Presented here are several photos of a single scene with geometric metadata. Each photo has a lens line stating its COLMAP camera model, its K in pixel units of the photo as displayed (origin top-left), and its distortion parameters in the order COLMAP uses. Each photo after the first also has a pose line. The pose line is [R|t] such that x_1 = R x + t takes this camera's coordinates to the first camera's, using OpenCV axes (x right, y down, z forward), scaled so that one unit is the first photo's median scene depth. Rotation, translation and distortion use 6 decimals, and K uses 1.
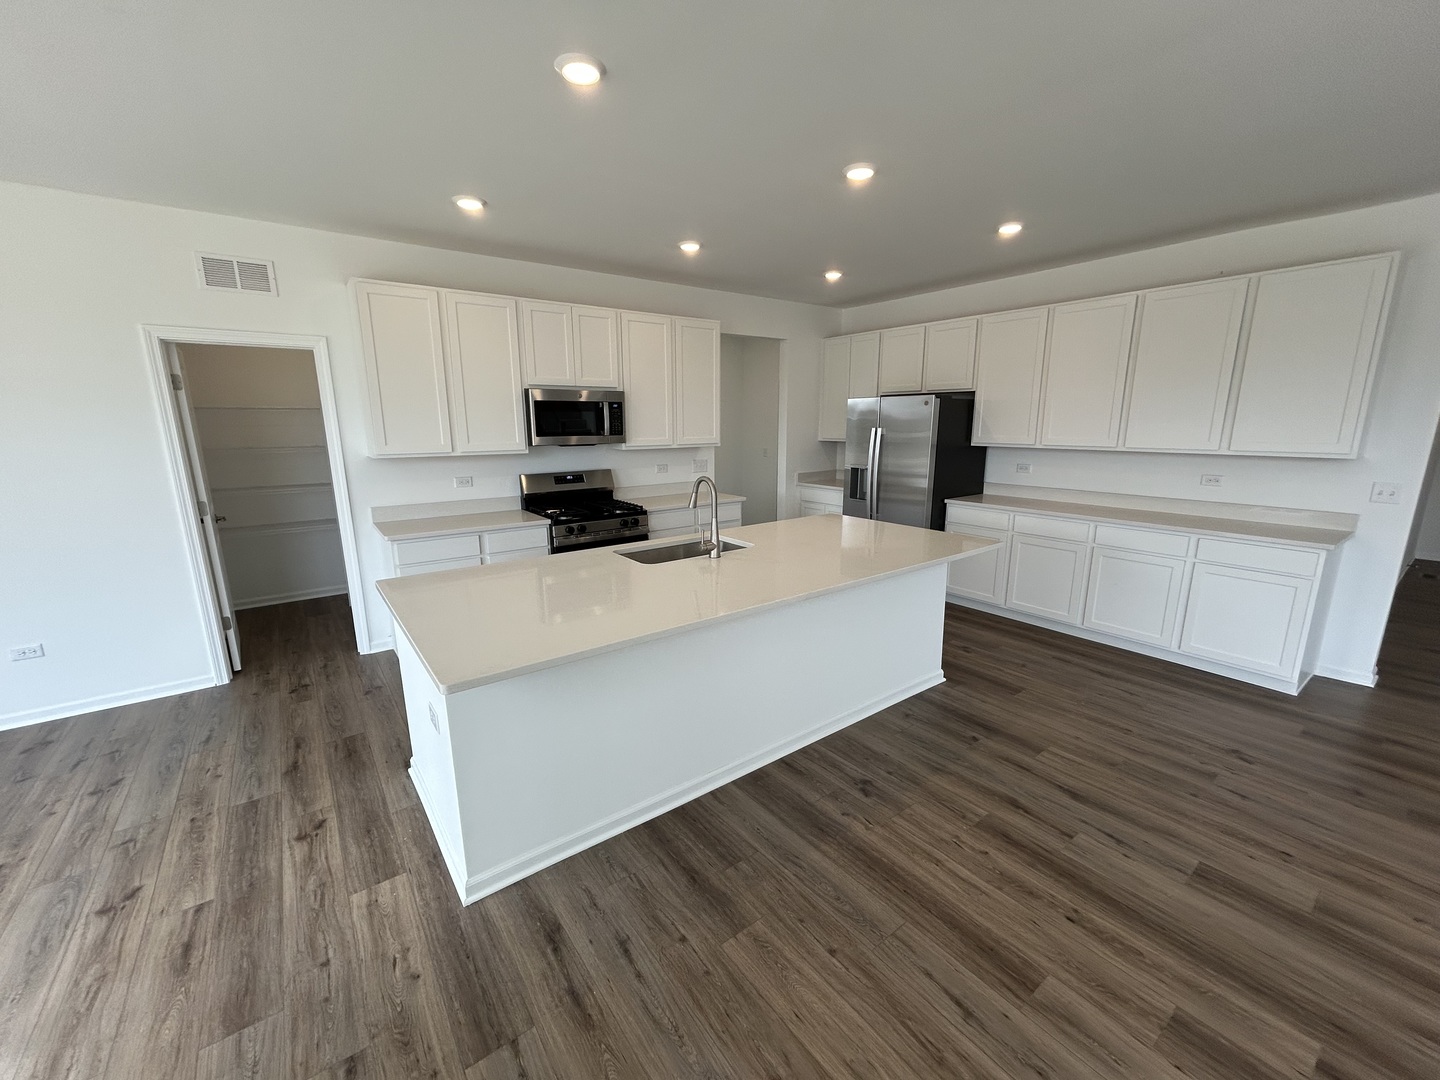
lens RADIAL K [[579.2, 0, 718.9], [0, 579.2, 540.1], [0, 0, 1]] dist [-0.001172, -0.000361]
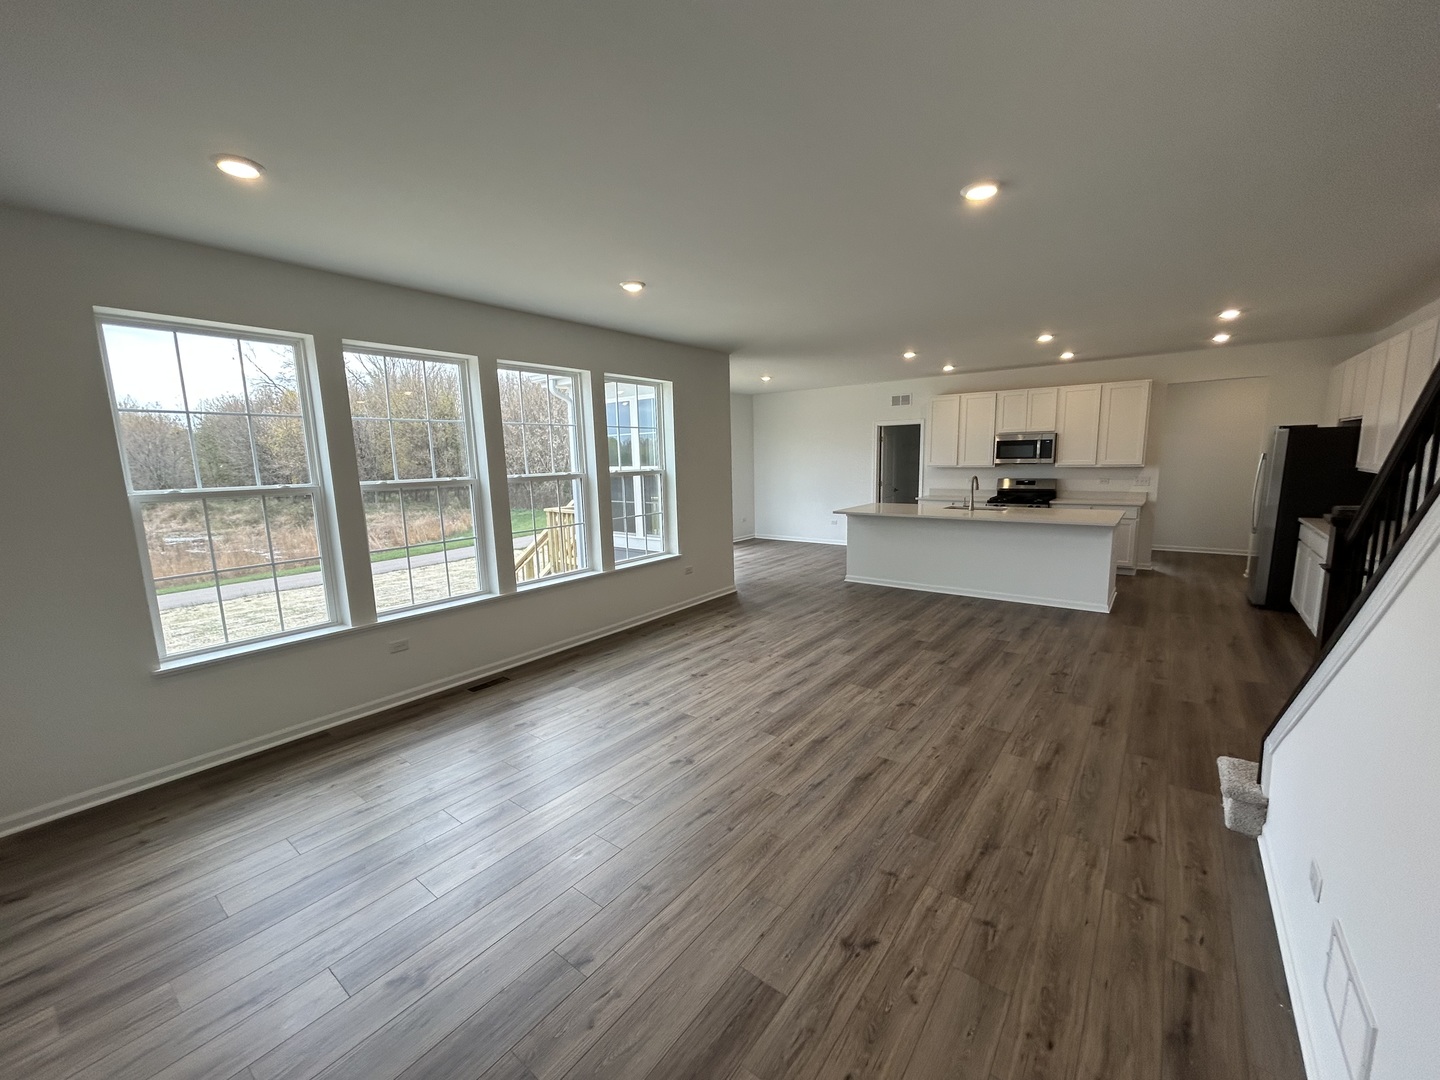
lens RADIAL K [[579.2, 0, 722.1], [0, 579.2, 542.7], [0, 0, 1]] dist [-0.001172, -0.000361]
pose [[0.266671, 0.144209, -0.952938, 1.583309], [-0.174084, 0.979687, 0.099541, 0.079327], [0.947935, 0.139347, 0.286359, -0.485484]]
